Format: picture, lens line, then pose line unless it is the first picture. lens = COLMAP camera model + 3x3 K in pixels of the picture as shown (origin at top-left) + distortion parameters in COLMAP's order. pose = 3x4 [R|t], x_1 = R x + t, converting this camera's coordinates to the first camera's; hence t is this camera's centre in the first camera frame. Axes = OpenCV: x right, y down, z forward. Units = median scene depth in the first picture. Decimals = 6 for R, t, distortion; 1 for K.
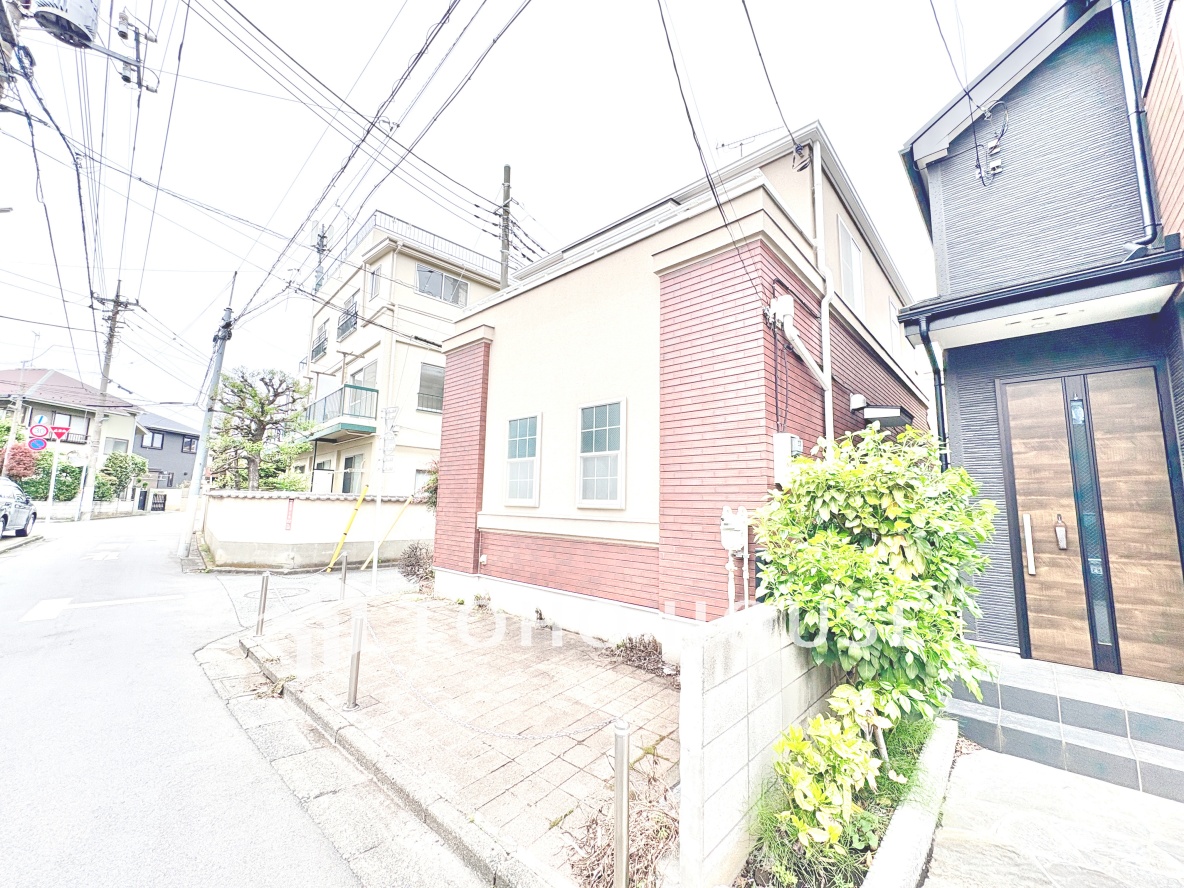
lens RADIAL K [[469.9, 0, 592.8], [0, 469.9, 443.1], [0, 0, 1]] dist [0.000904, 0.000354]
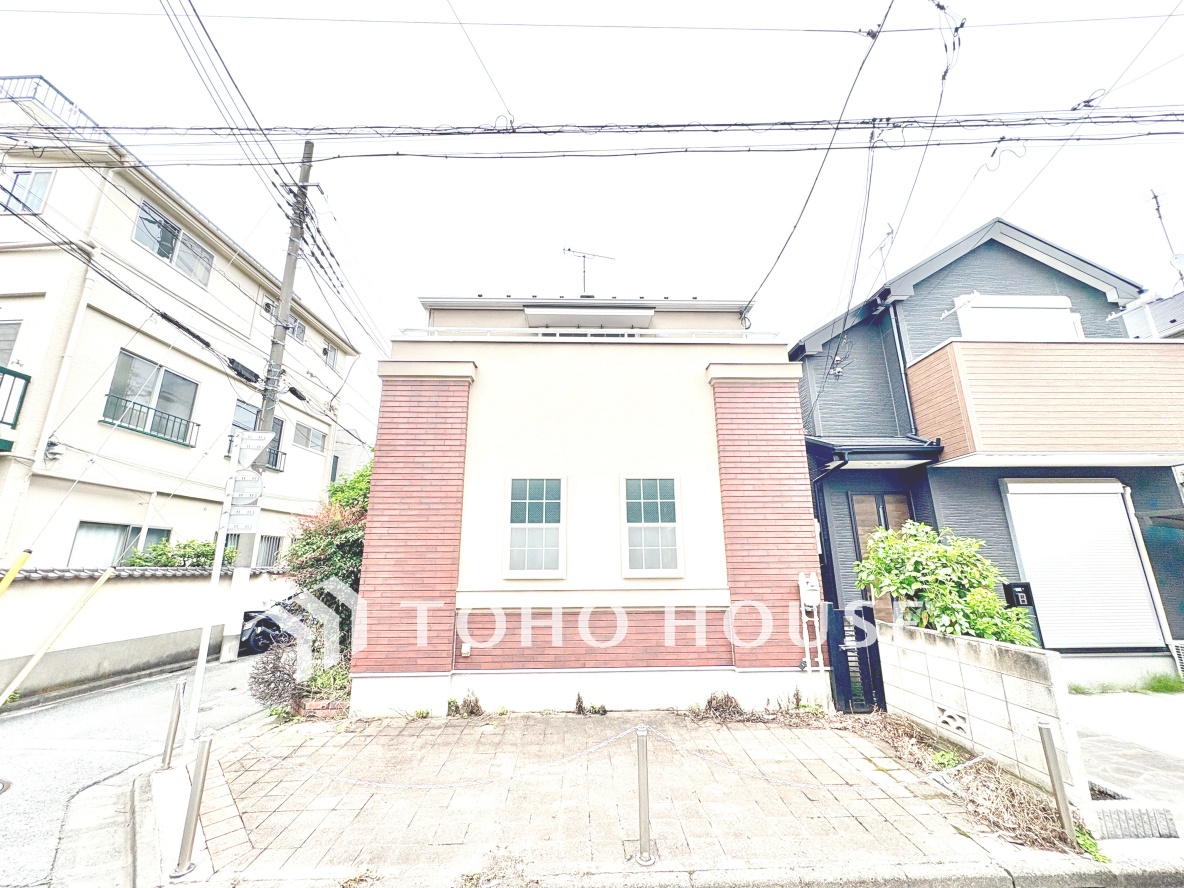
lens RADIAL K [[469.9, 0, 592.8], [0, 469.9, 443.1], [0, 0, 1]] dist [0.000904, 0.000354]
pose [[0.717469, 0.148804, 0.680511, -0.642837], [-0.067763, 0.987193, -0.144421, 0.002379], [-0.693287, 0.057504, 0.718364, 0.248052]]
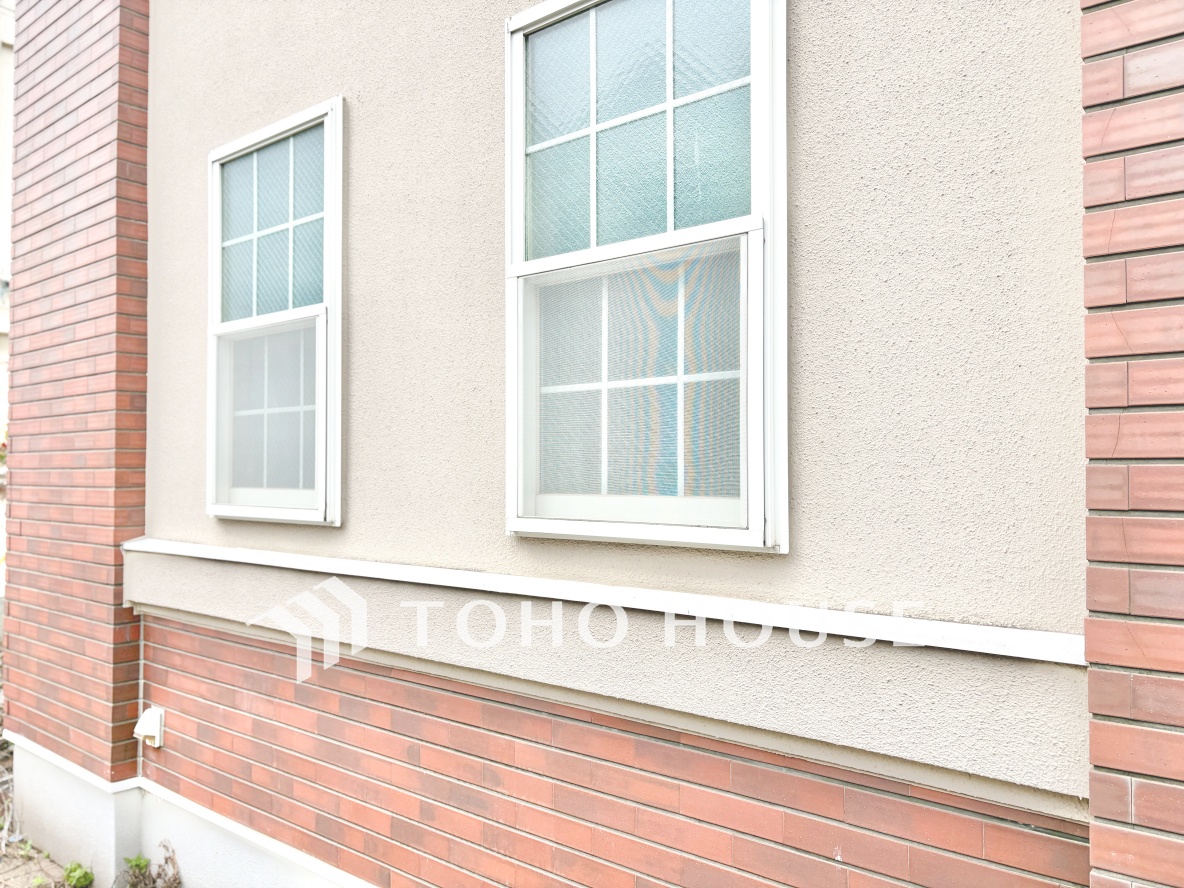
lens RADIAL K [[897.2, 0, 588.5], [0, 897.2, 448.0], [0, 0, 1]] dist [0.071270, -0.083057]
pose [[0.998831, -0.019212, 0.044349, -0.014277], [0.014607, 0.994685, 0.101927, 0.048769], [-0.046071, -0.101160, 0.993803, 0.493422]]
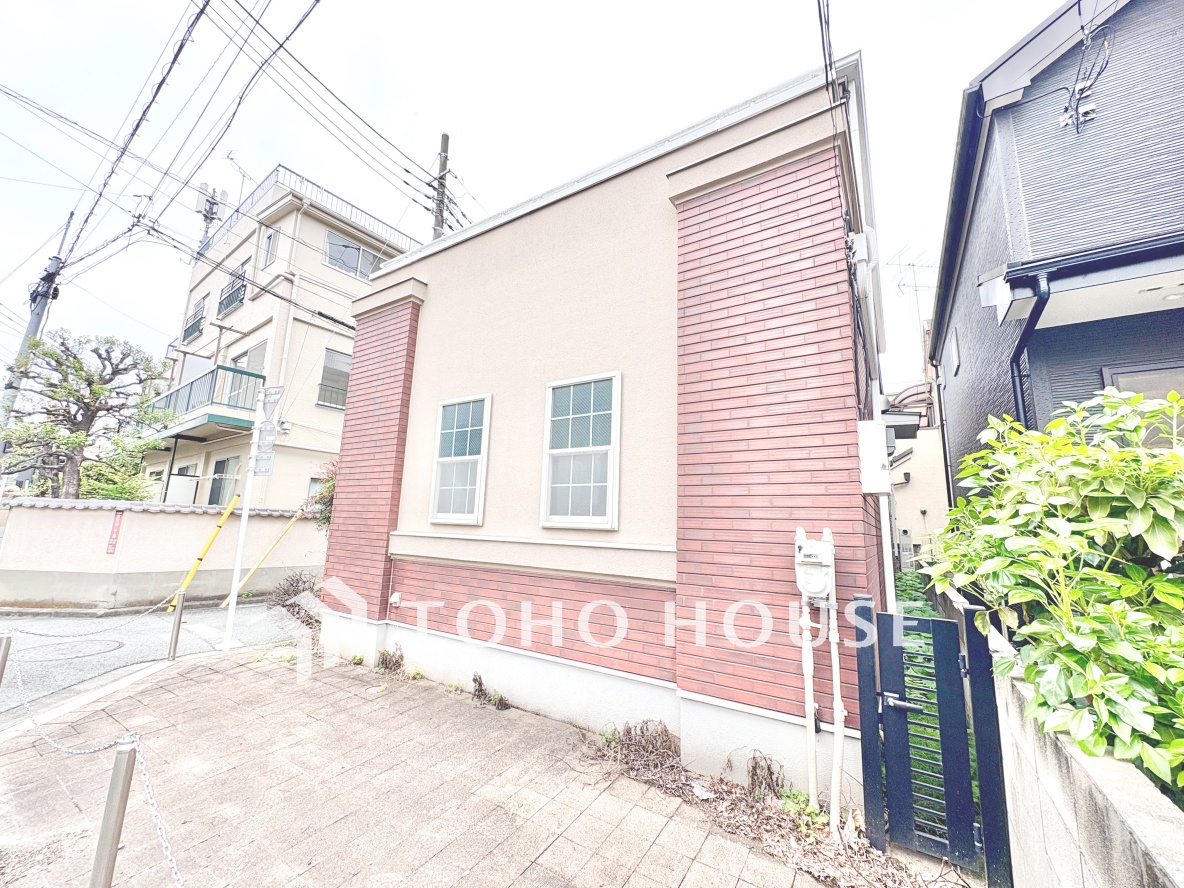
lens RADIAL K [[471.7, 0, 592.1], [0, 471.7, 443.2], [0, 0, 1]] dist [0.002489, -0.000607]
pose [[0.986169, 0.042075, 0.160313, -0.062034], [-0.035037, 0.998305, -0.046479, 0.034153], [-0.161996, 0.040220, 0.985971, 0.232111]]
